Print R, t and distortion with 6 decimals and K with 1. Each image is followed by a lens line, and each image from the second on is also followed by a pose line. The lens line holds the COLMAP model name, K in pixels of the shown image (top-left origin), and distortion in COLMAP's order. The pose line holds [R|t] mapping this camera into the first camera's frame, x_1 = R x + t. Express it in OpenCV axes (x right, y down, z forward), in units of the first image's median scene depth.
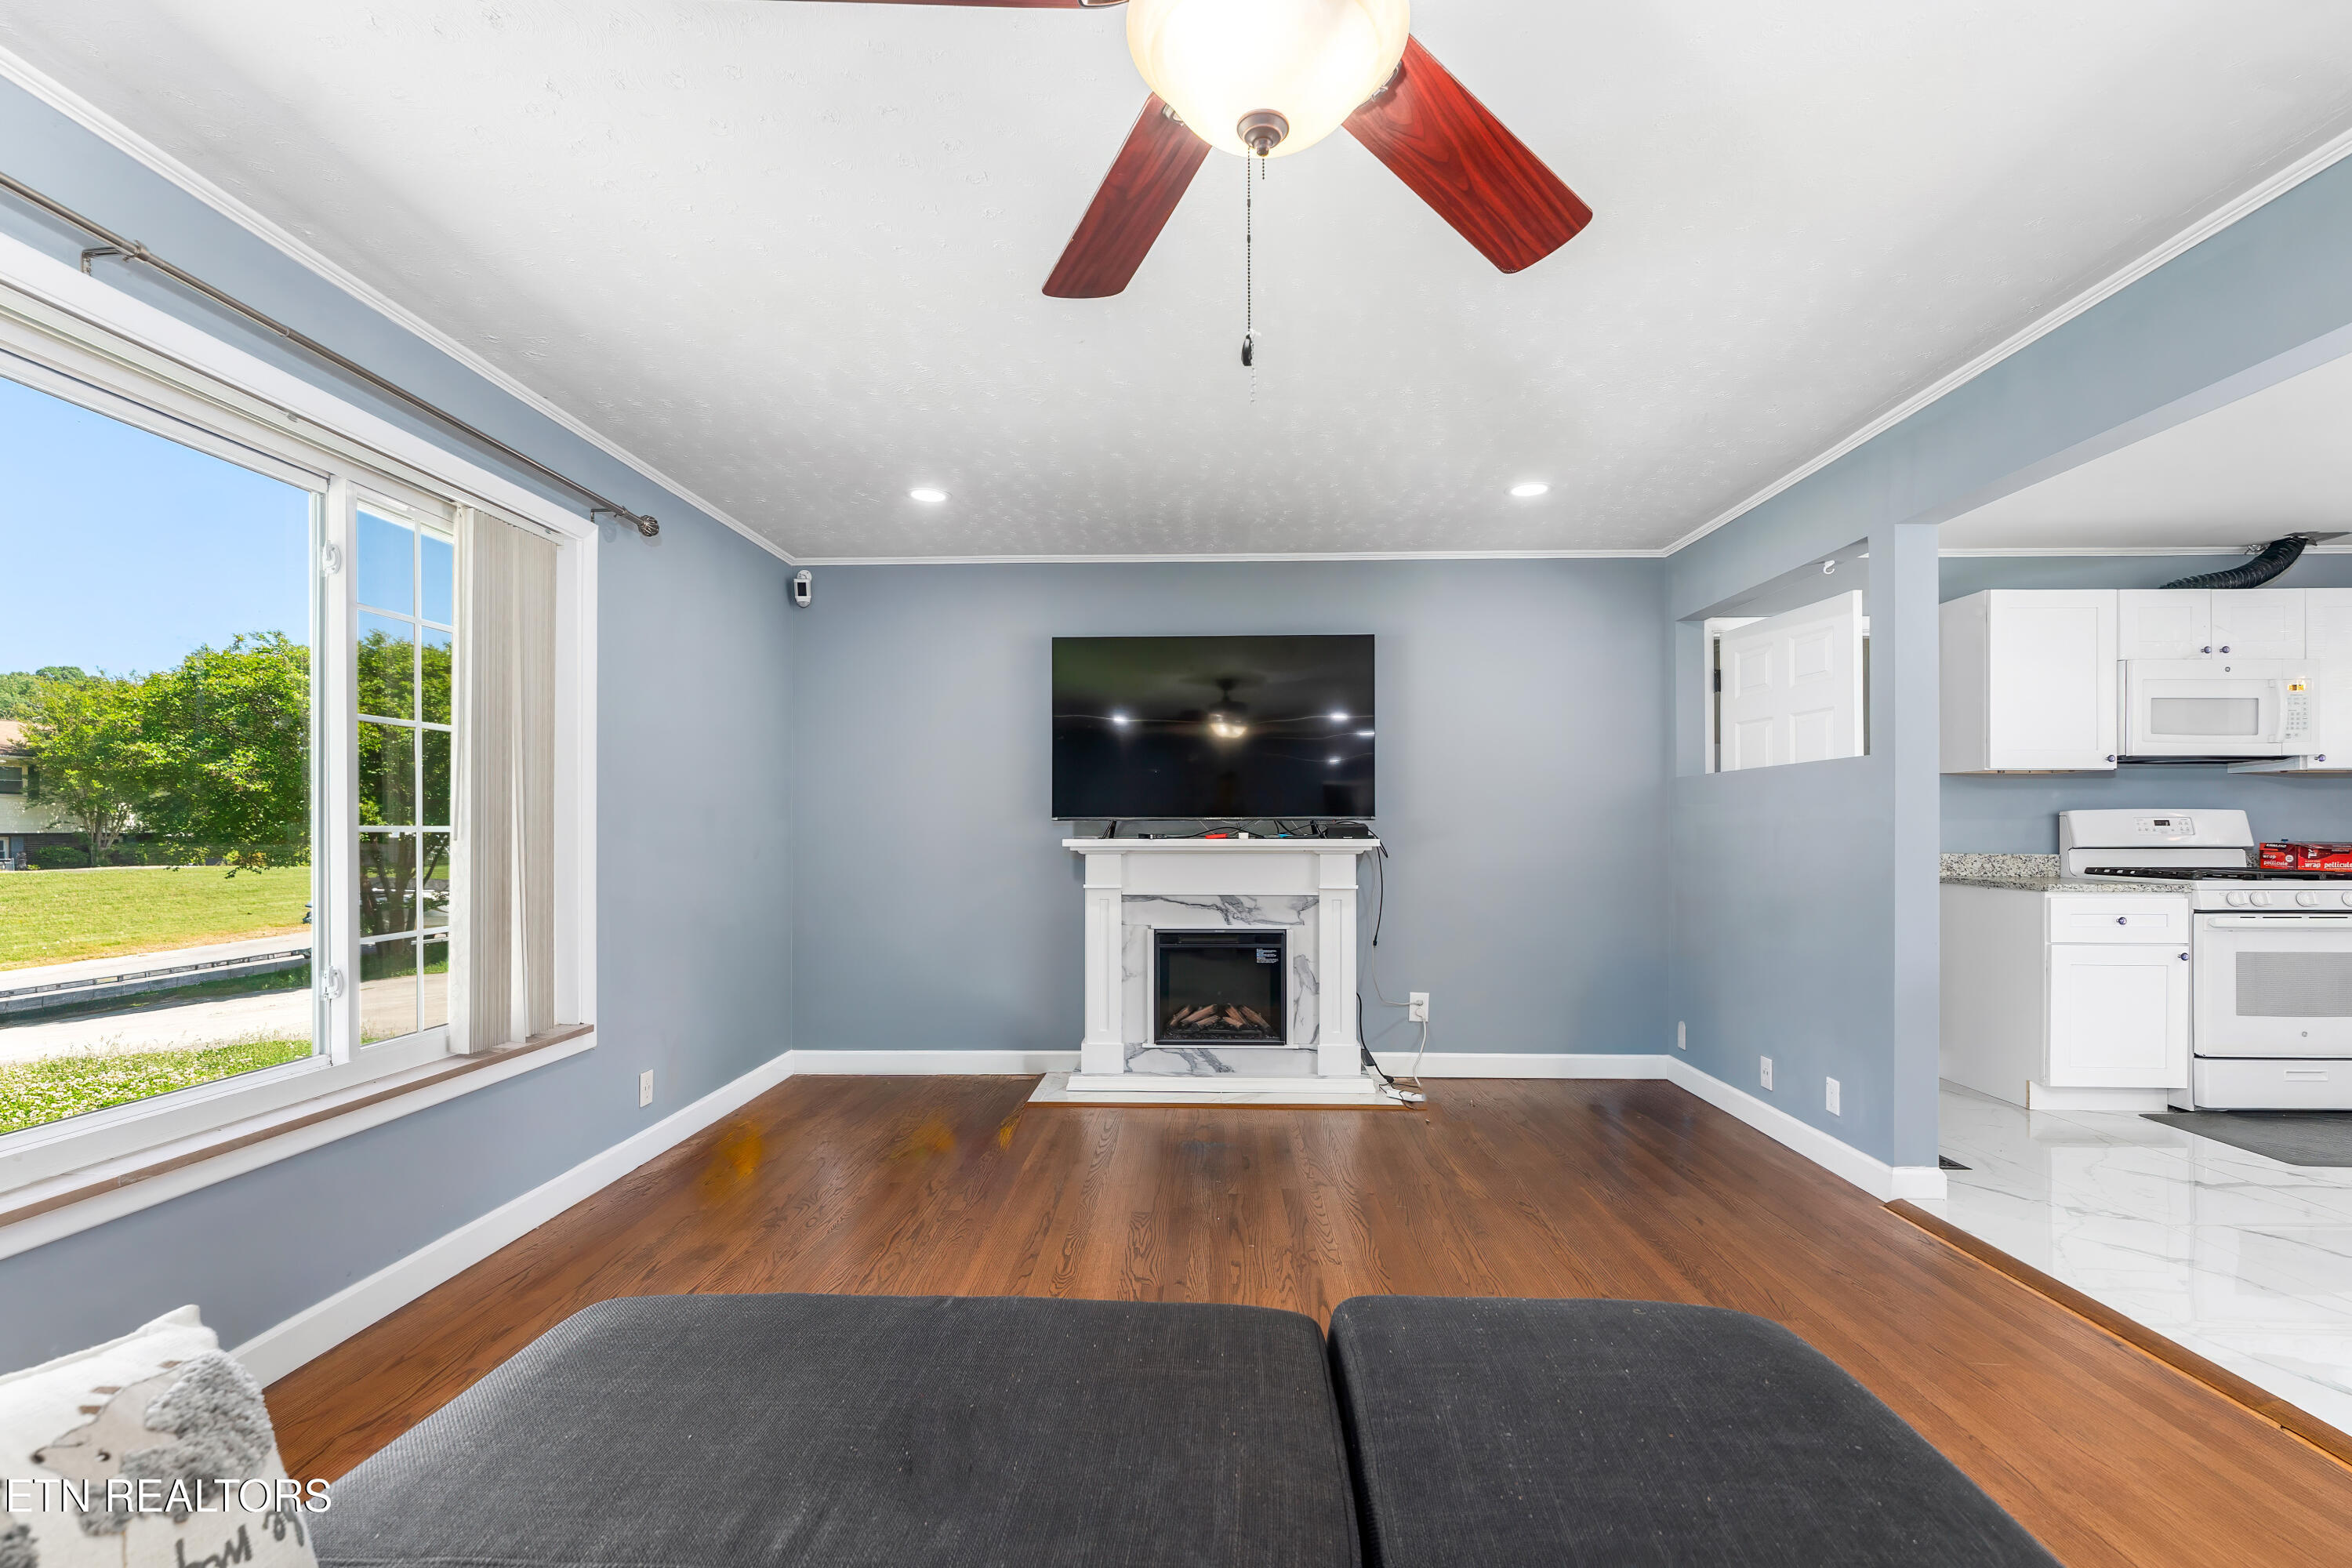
lens RADIAL K [[1004.6, 0, 1190.3], [0, 1004.6, 822.8], [0, 0, 1]] dist [0.000924, 0.000105]
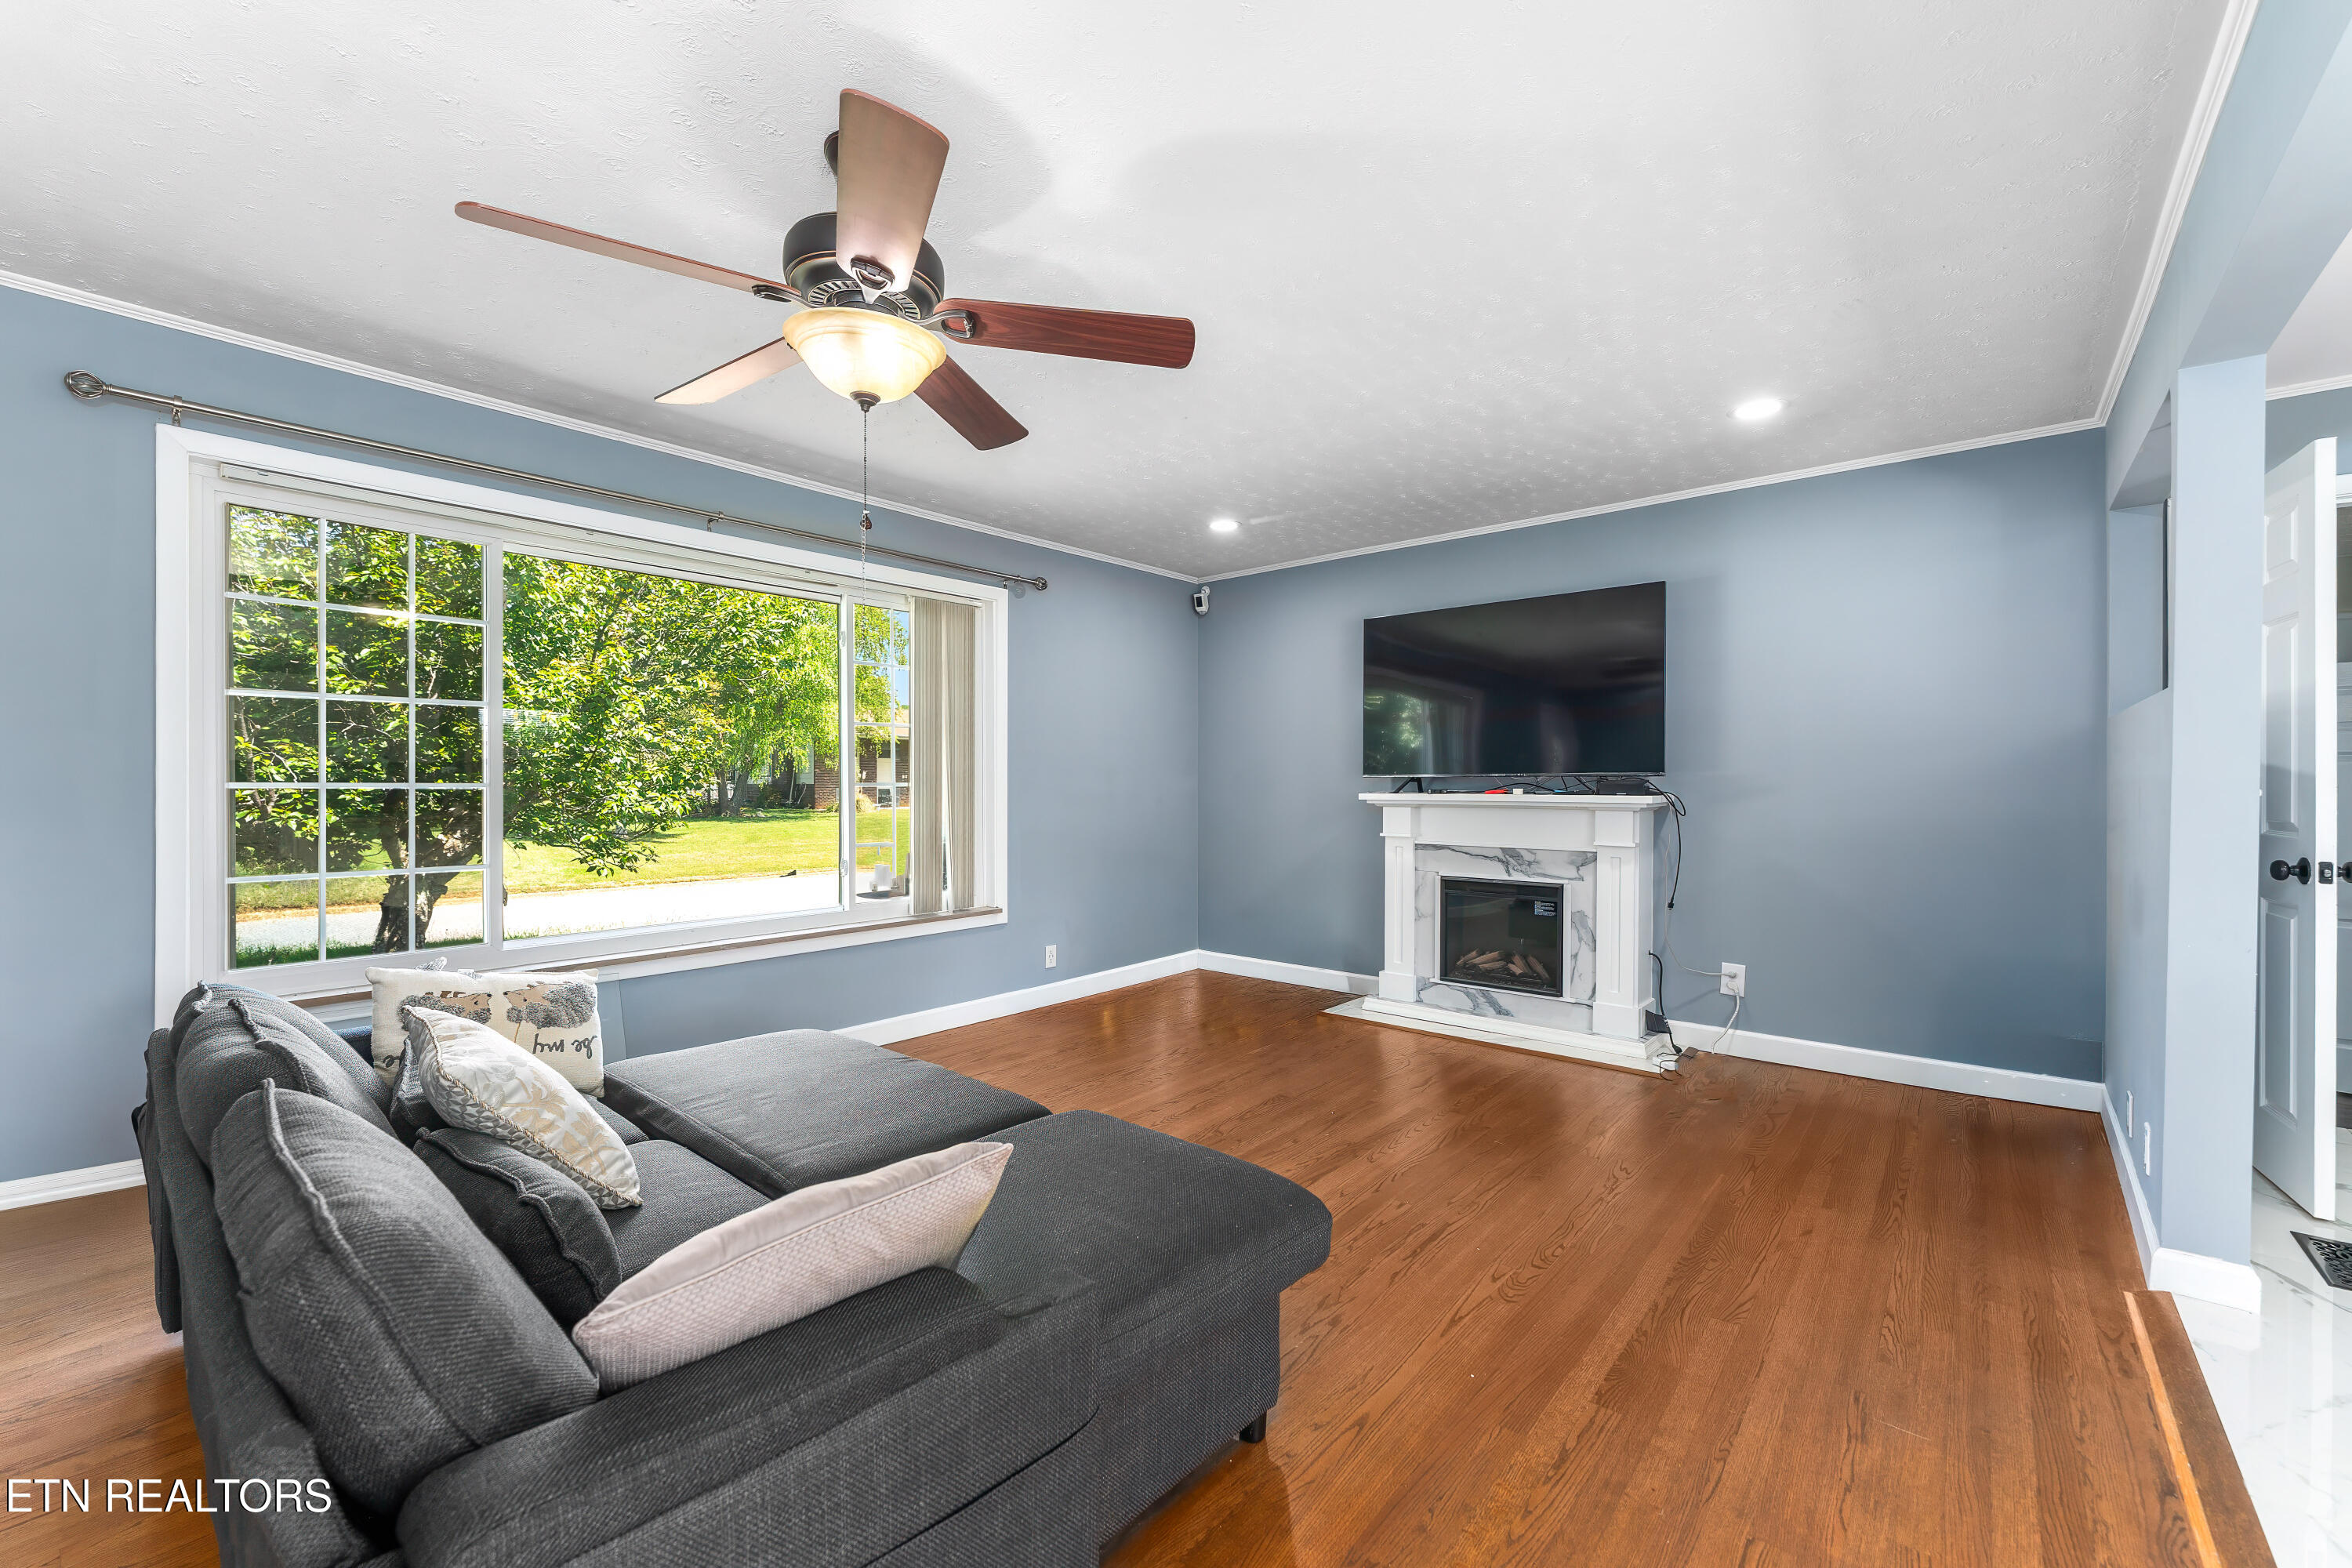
lens RADIAL K [[954.0, 0, 1177.1], [0, 954.0, 785.3], [0, 0, 1]] dist [0.000957, -0.000813]
pose [[0.780997, 0.003089, -0.624527, 0.393739], [0.002419, 0.999965, 0.007971, -0.002426], [0.624530, -0.007736, 0.780963, 0.003779]]
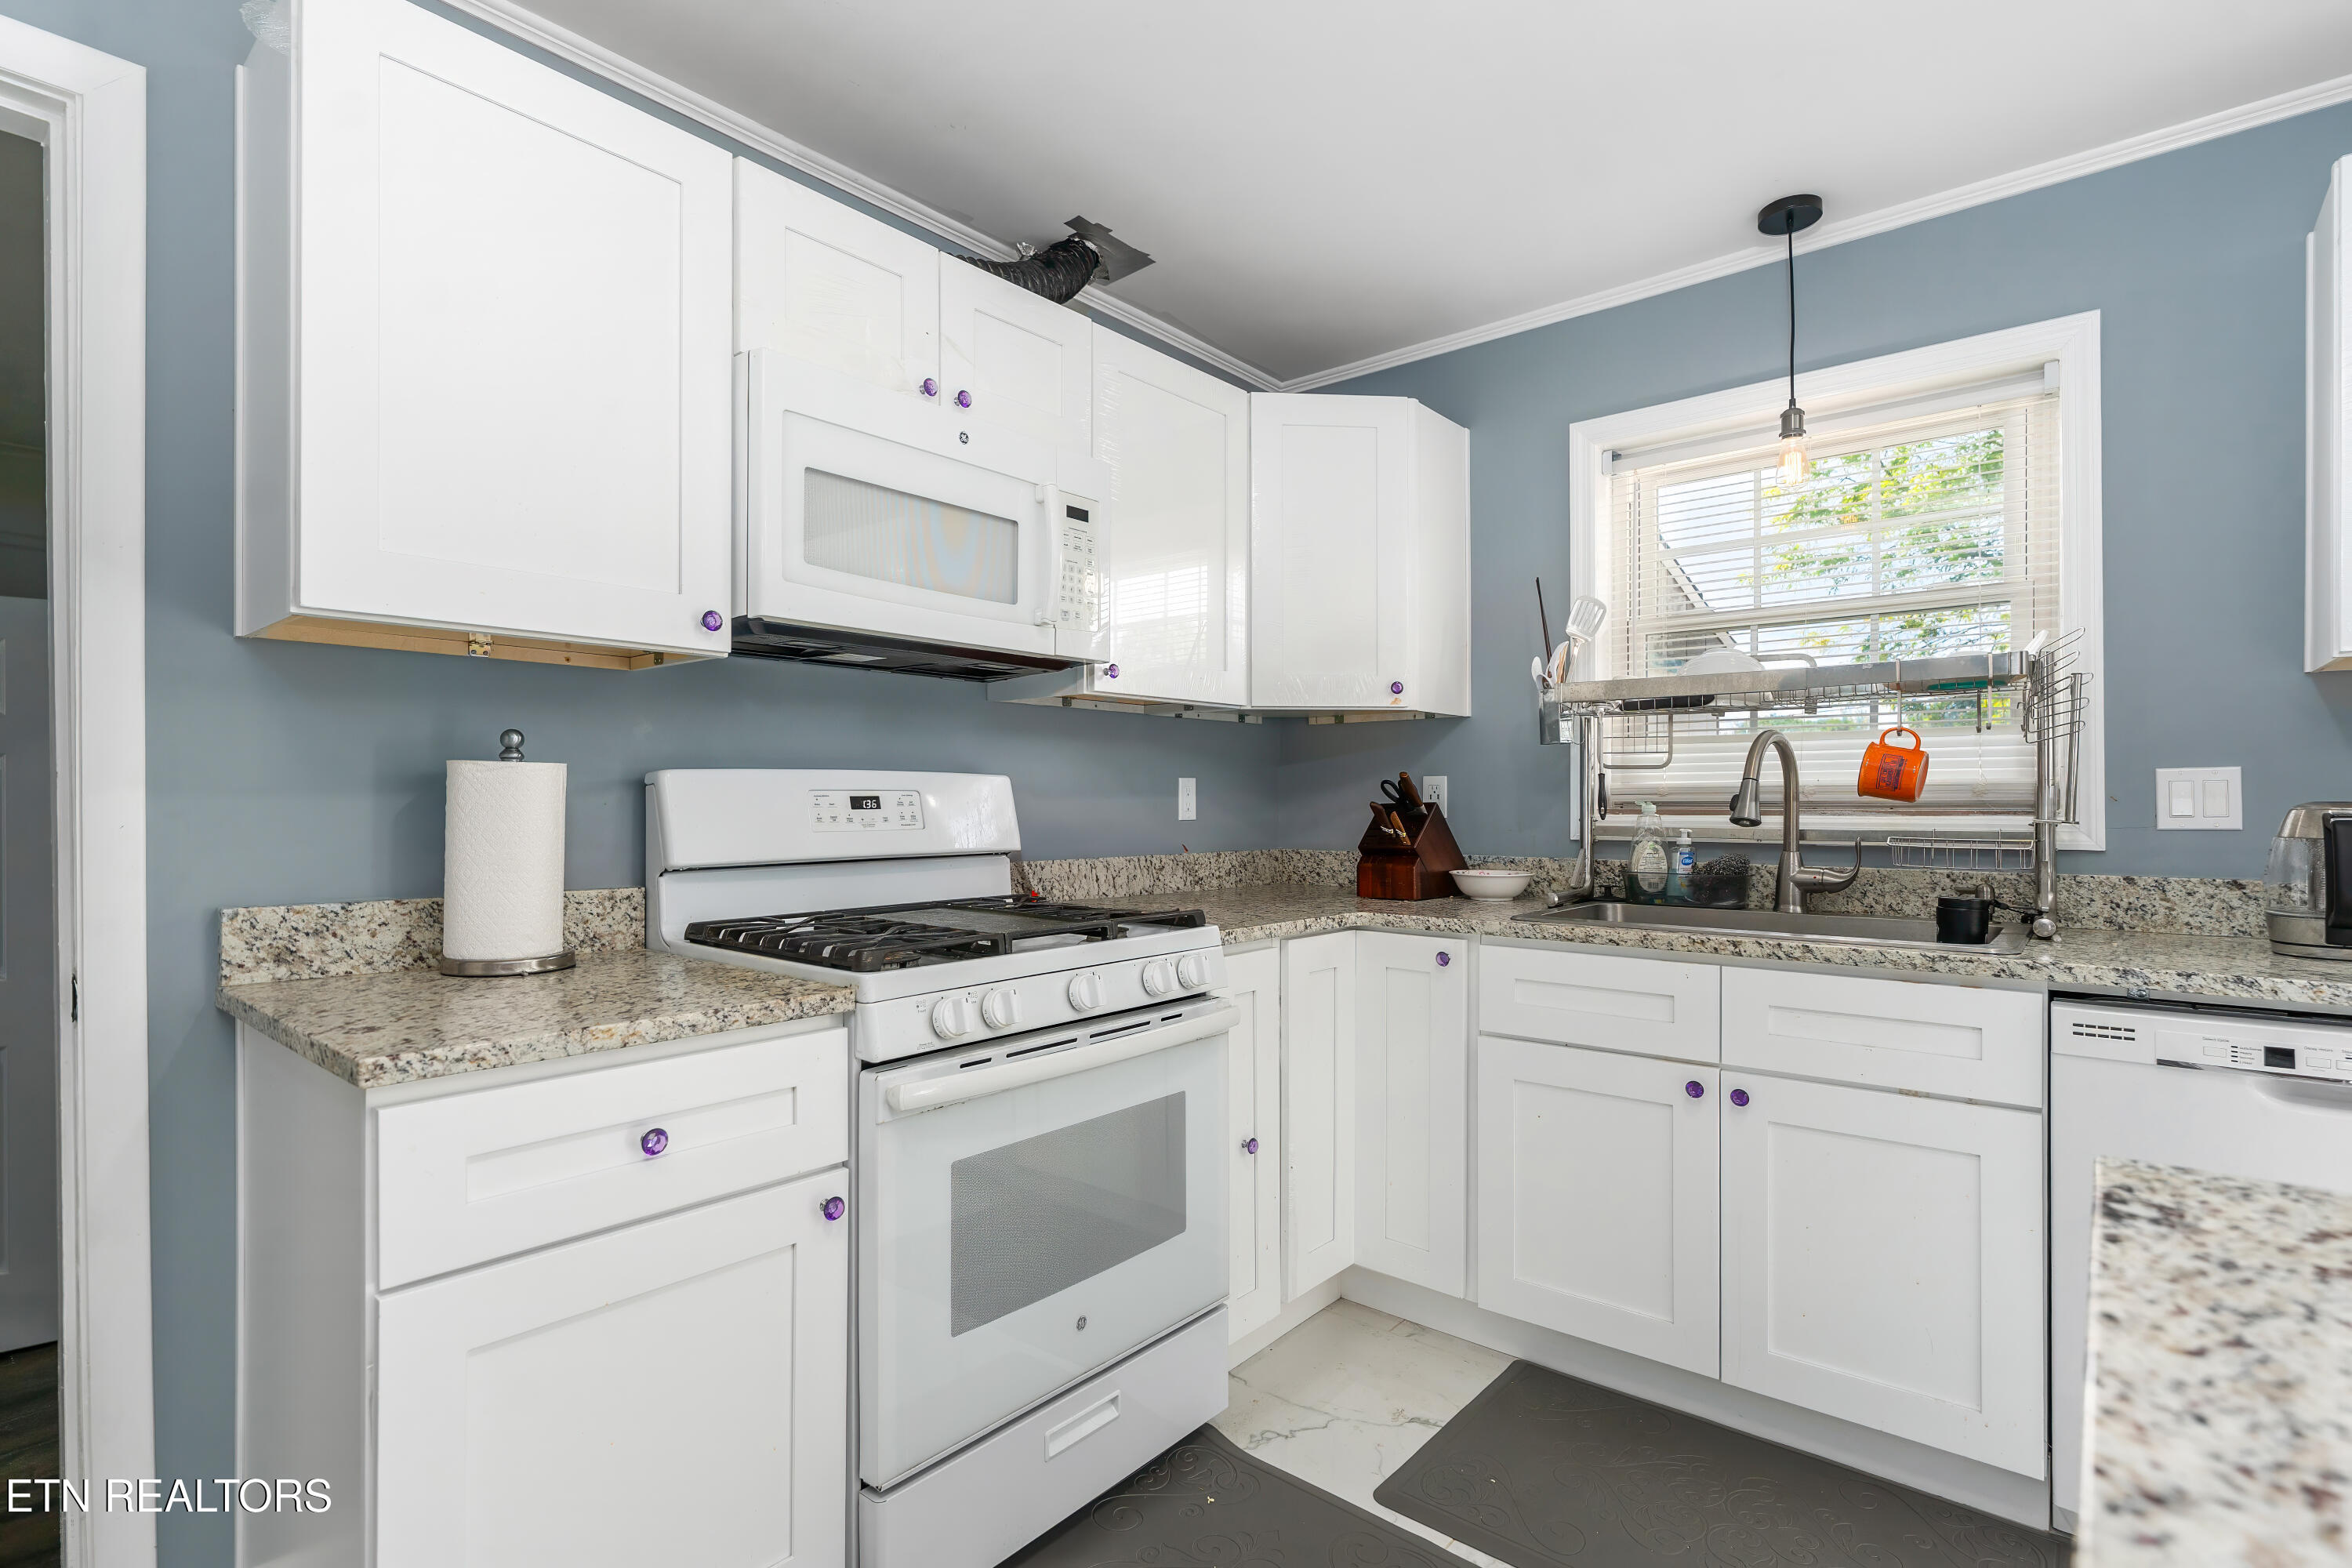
lens RADIAL K [[1121.3, 0, 1188.8], [0, 1121.3, 799.5], [0, 0, 1]] dist [-0.004464, -0.000341]
pose [[0.619931, -0.000728, 0.784656, 0.680060], [-0.002750, 0.999991, 0.003101, -0.003167], [-0.784652, -0.004080, 0.619923, 0.598610]]
